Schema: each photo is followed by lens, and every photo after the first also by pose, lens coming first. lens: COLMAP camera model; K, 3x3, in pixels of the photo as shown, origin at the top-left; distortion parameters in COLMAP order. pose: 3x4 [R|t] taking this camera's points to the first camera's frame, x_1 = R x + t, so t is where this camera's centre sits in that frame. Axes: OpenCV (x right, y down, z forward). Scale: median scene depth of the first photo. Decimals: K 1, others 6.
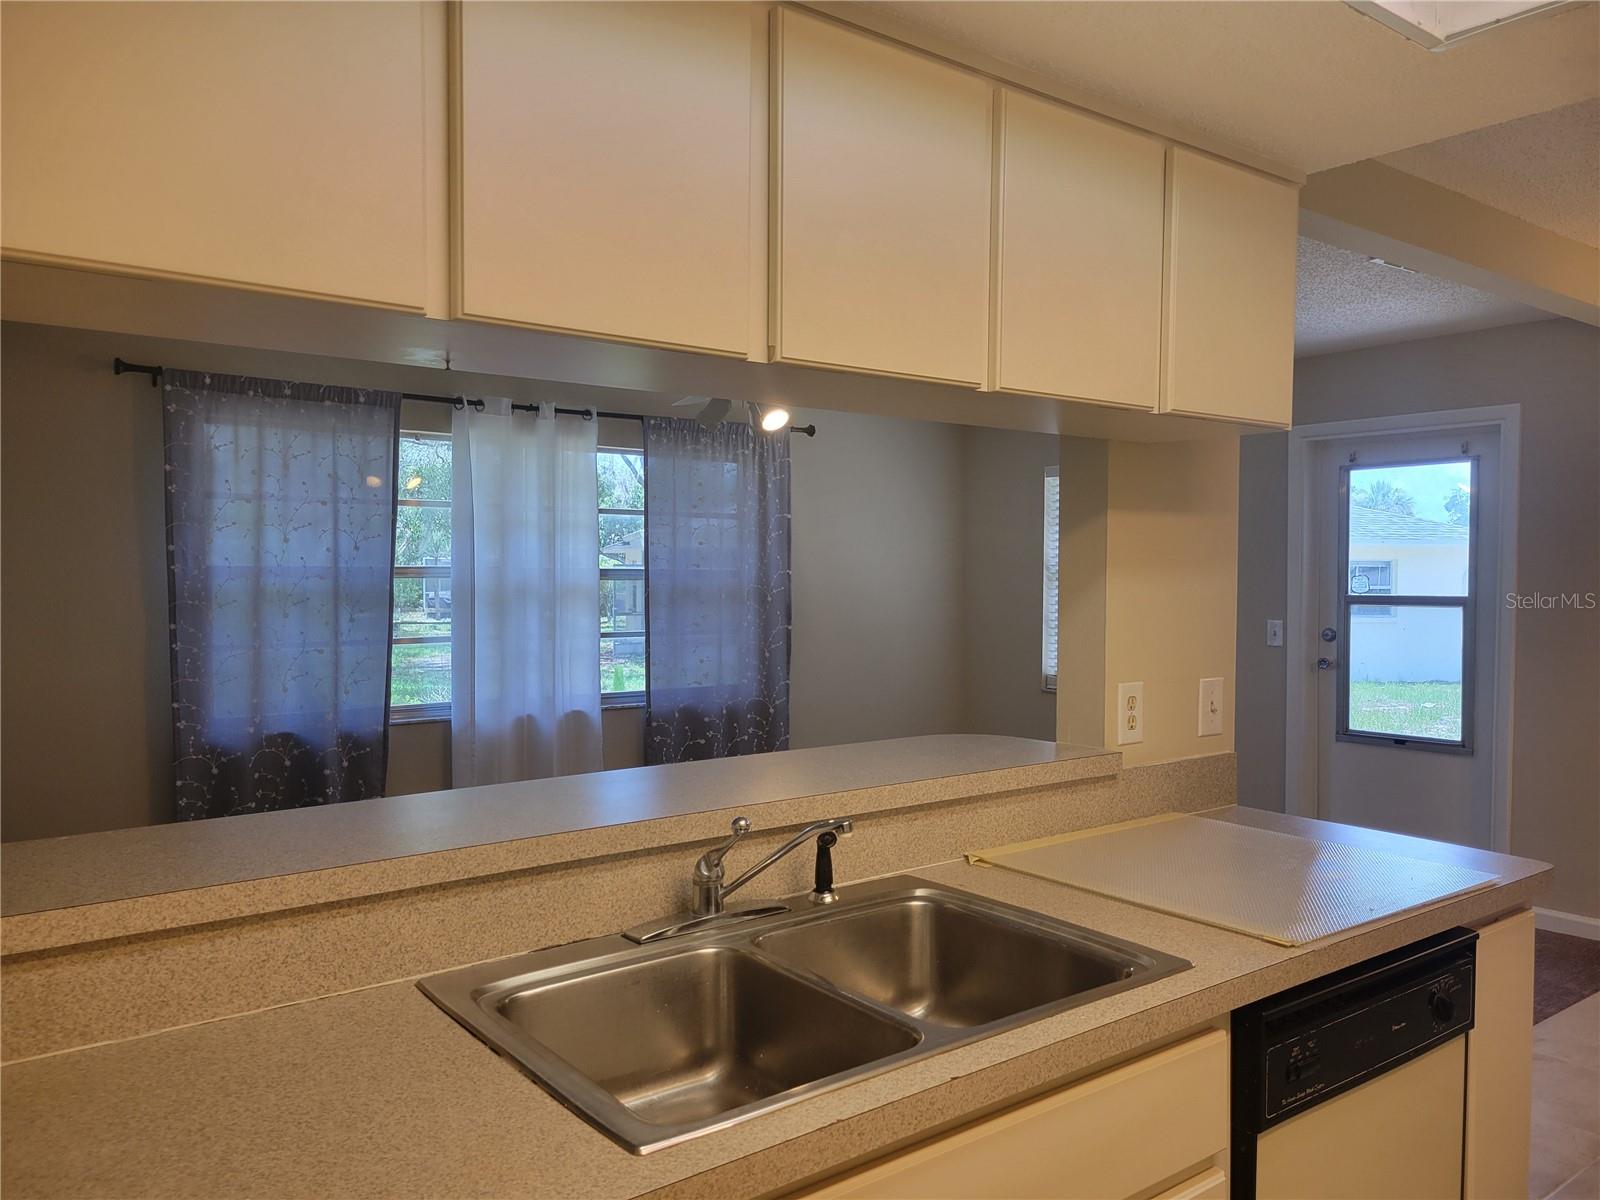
lens RADIAL K [[1197.6, 0, 789.5], [0, 1197.6, 601.2], [0, 0, 1]] dist [0.049164, -0.037172]
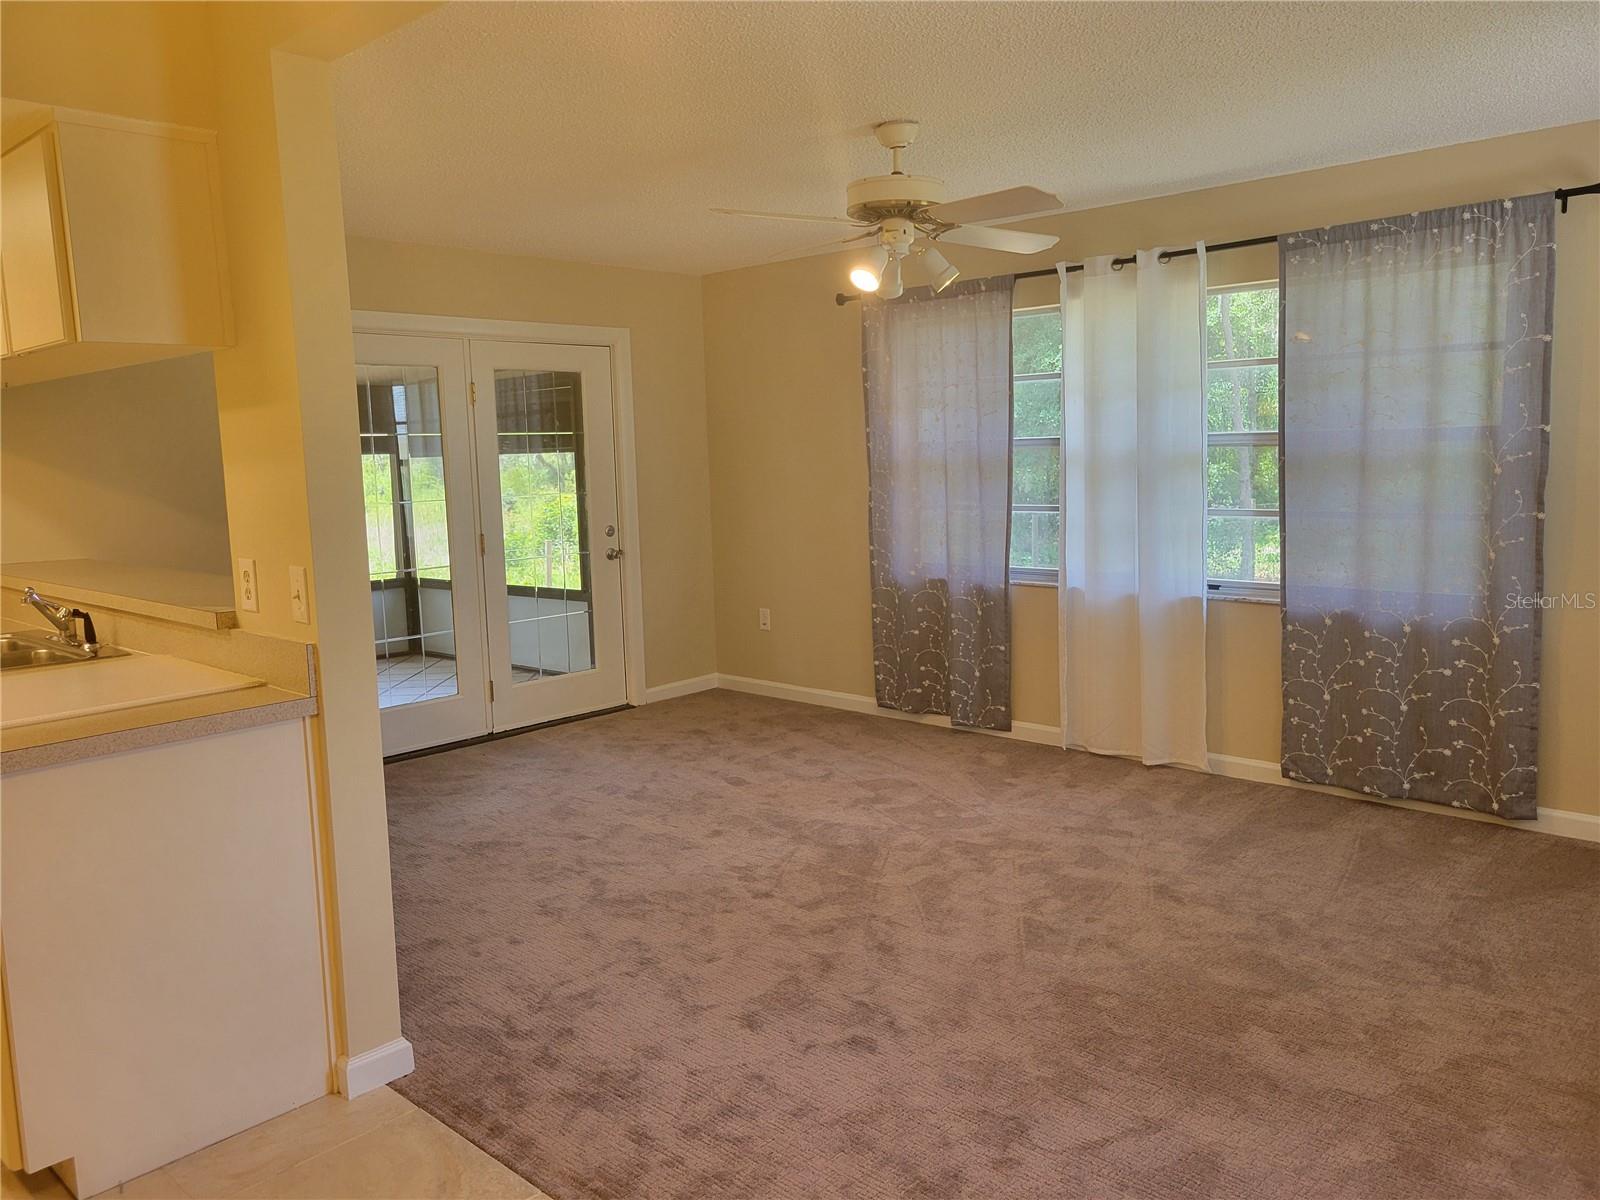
lens RADIAL K [[1197.6, 0, 797.4], [0, 1197.6, 587.8], [0, 0, 1]] dist [0.049164, -0.037172]
pose [[0.161571, 0.107306, -0.981010, 0.712814], [0.001964, 0.994034, 0.109055, -0.013809], [0.986859, -0.019547, 0.160396, 0.633097]]
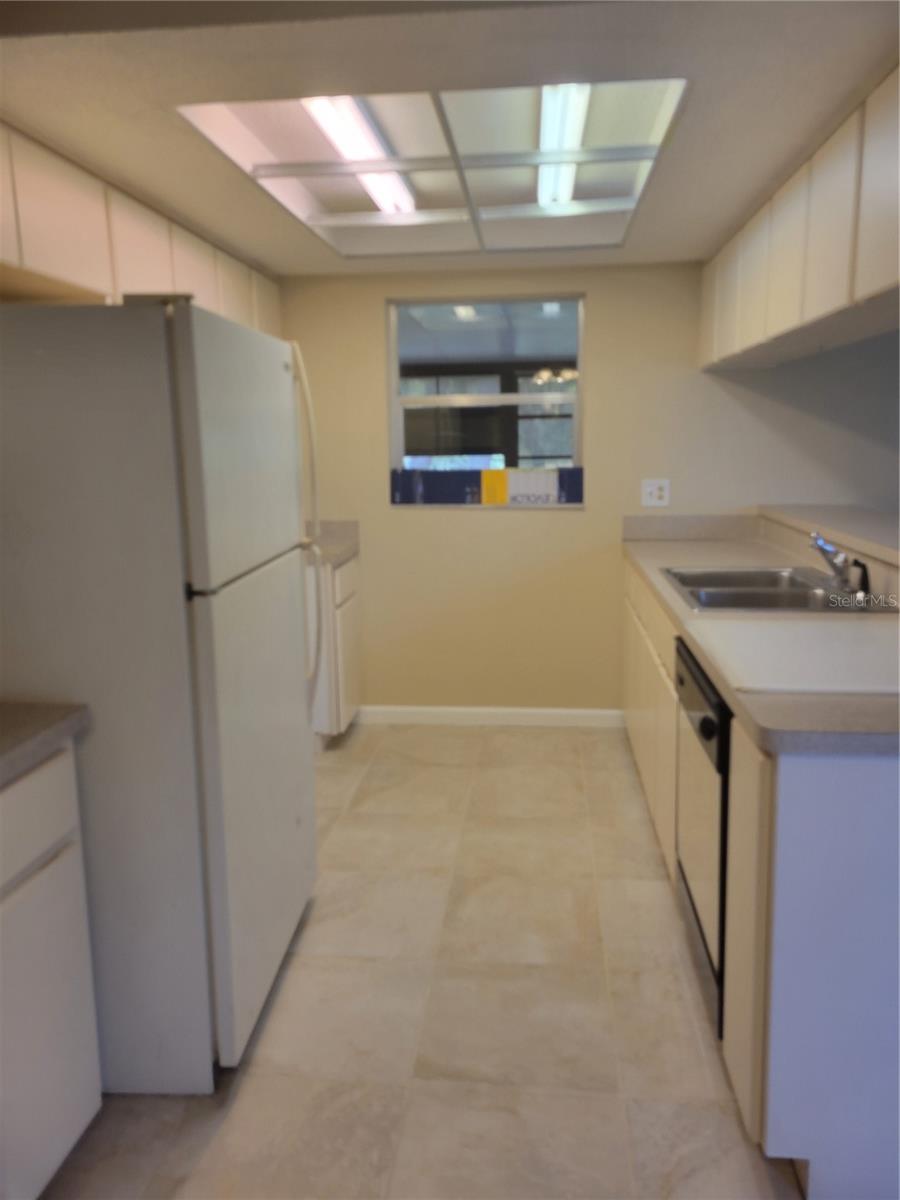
lens RADIAL K [[898.2, 0, 455.8], [0, 898.2, 582.1], [0, 0, 1]] dist [0.049164, -0.037172]
pose [[-0.680430, 0.123959, -0.722252, 0.536489], [-0.008571, 0.984176, 0.176987, -0.007909], [0.732763, 0.126618, -0.668601, 0.532328]]
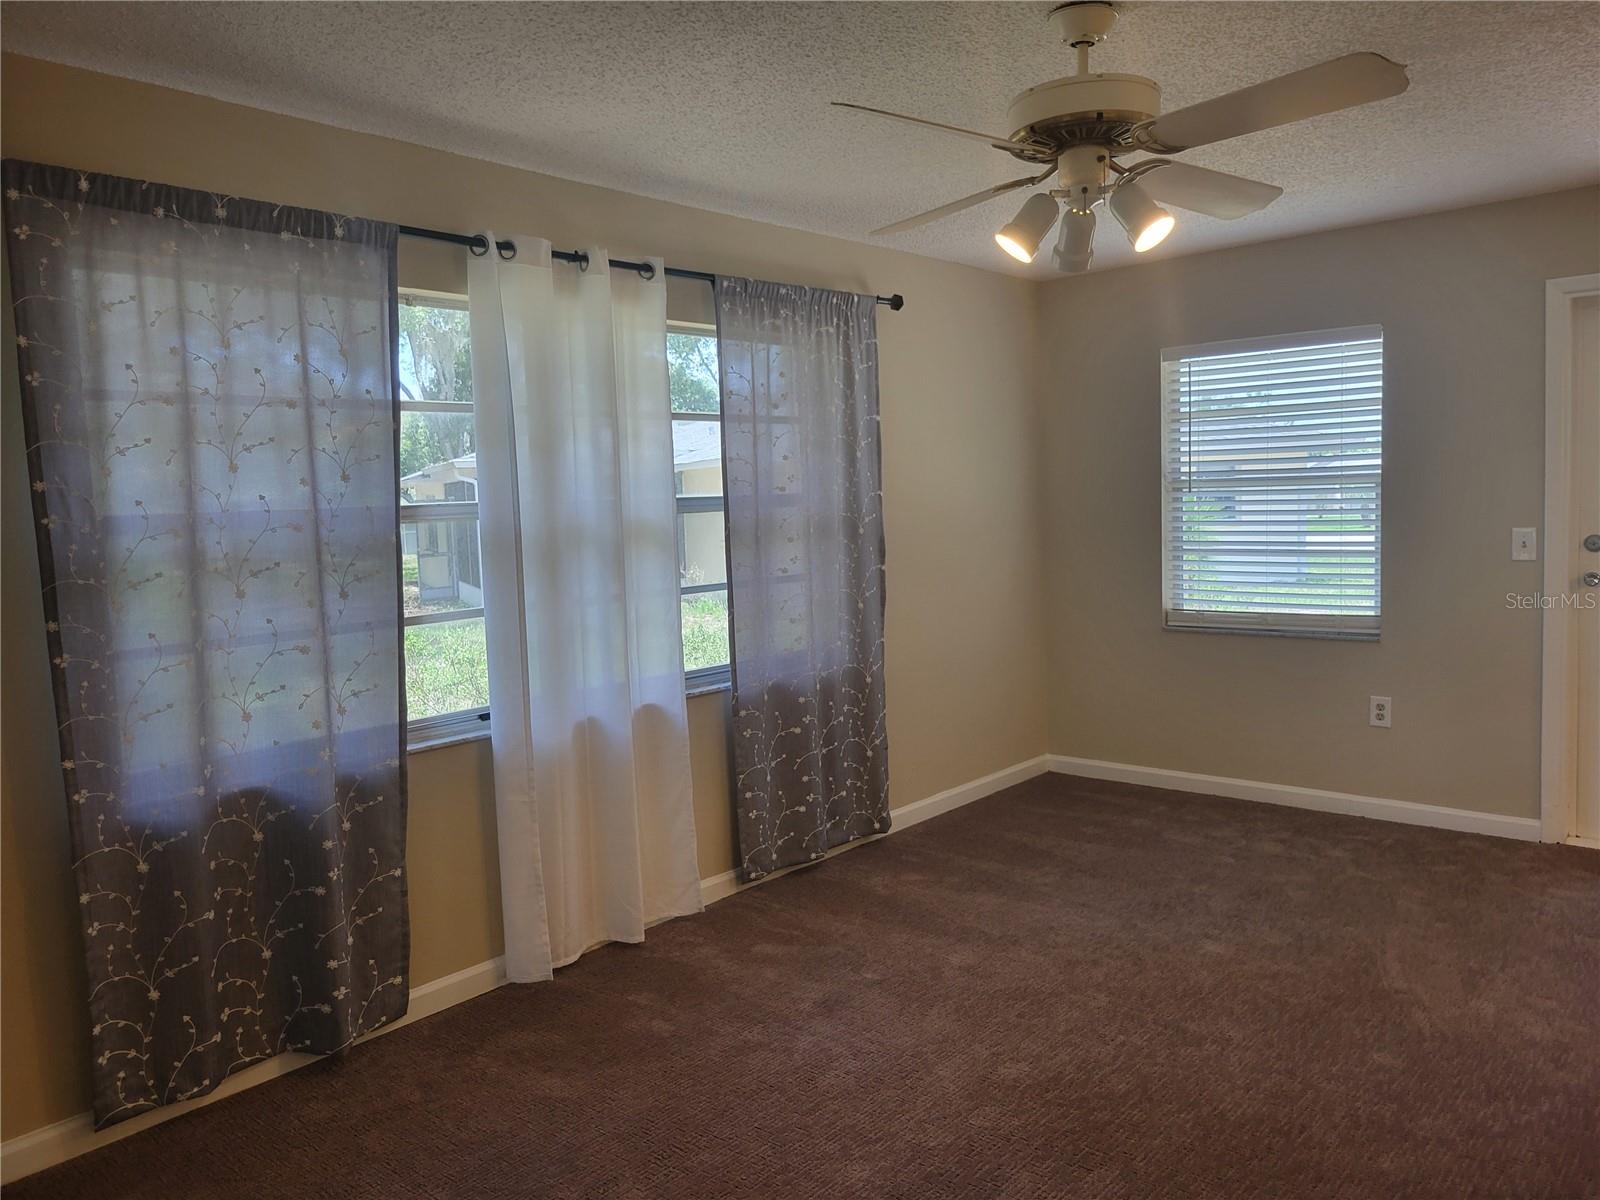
lens RADIAL K [[1197.6, 0, 783.9], [0, 1197.6, 584.1], [0, 0, 1]] dist [0.049164, -0.037172]
pose [[0.980865, -0.053151, 0.187293, -0.252004], [0.044080, 0.997660, 0.052271, -0.011955], [-0.189633, -0.043015, 0.980912, 0.343386]]
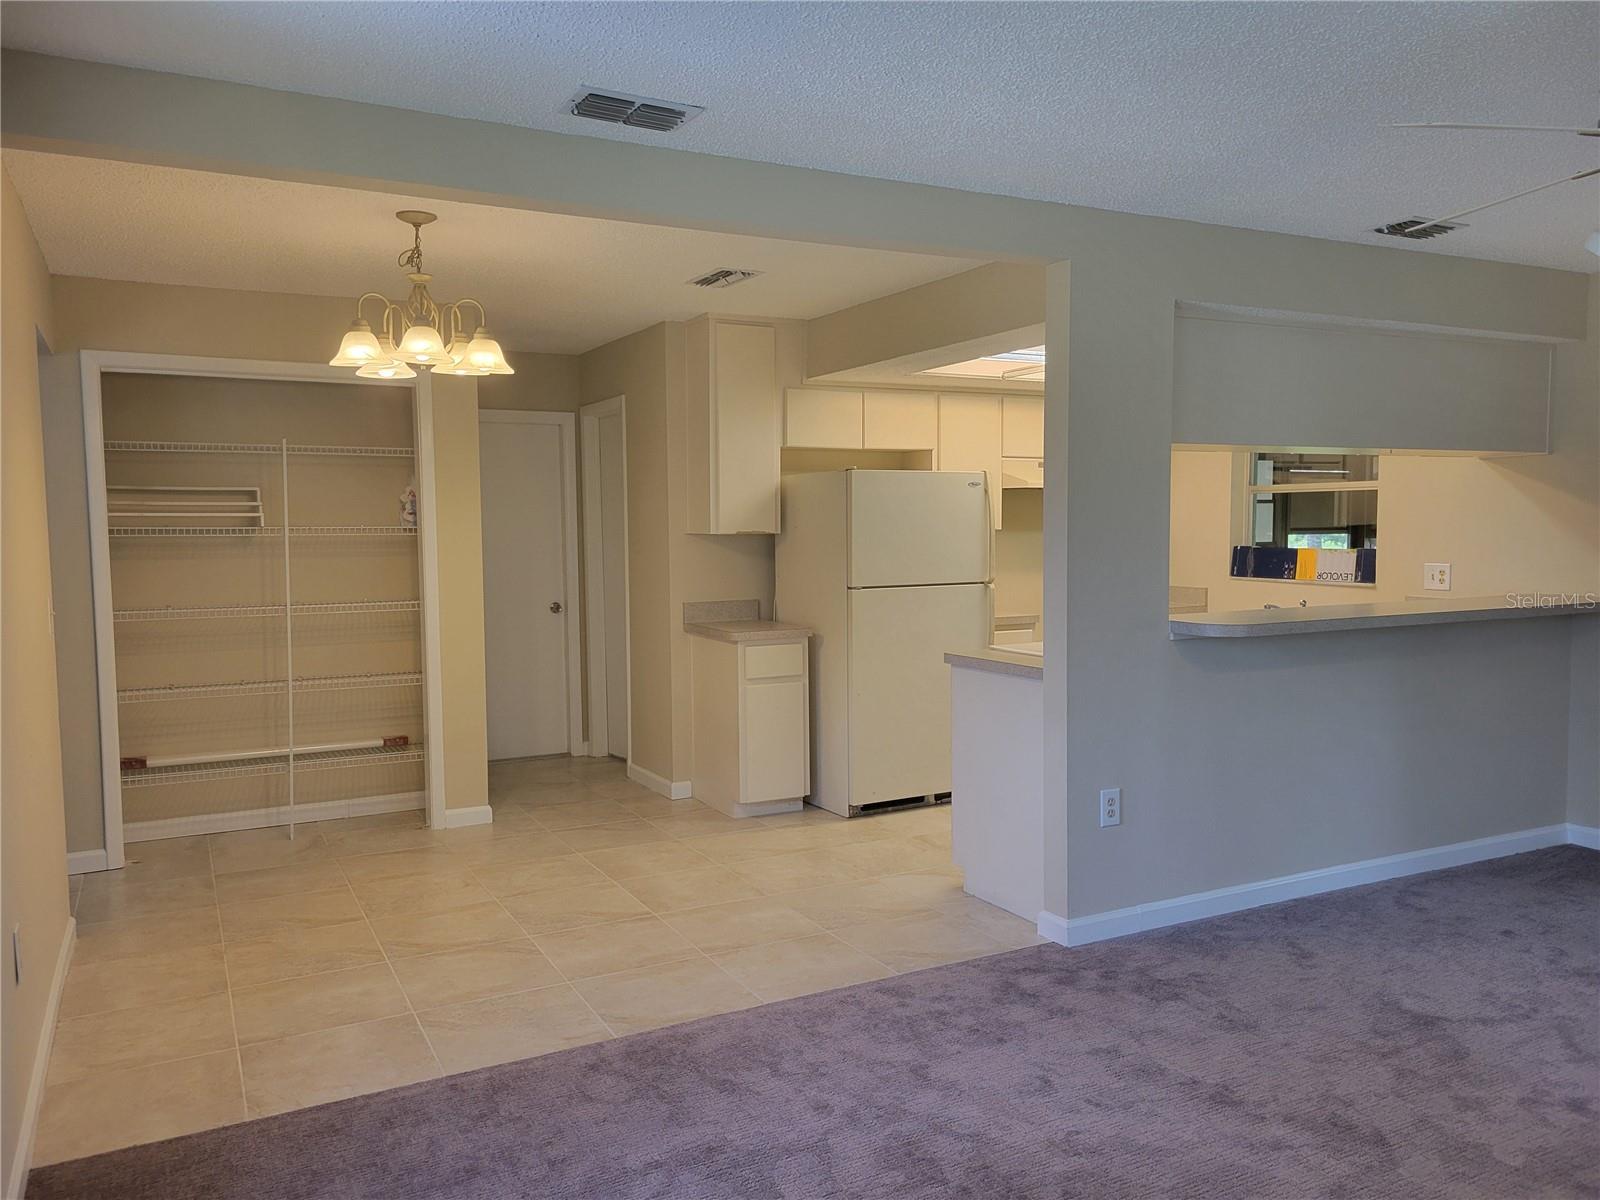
lens RADIAL K [[1197.6, 0, 797.4], [0, 1197.6, 602.9], [0, 0, 1]] dist [0.049164, -0.037172]
pose [[-0.985039, -0.006925, 0.172194, 0.213010], [0.009521, 0.995480, 0.094494, -0.031705], [-0.172070, 0.094720, -0.980520, 1.309160]]
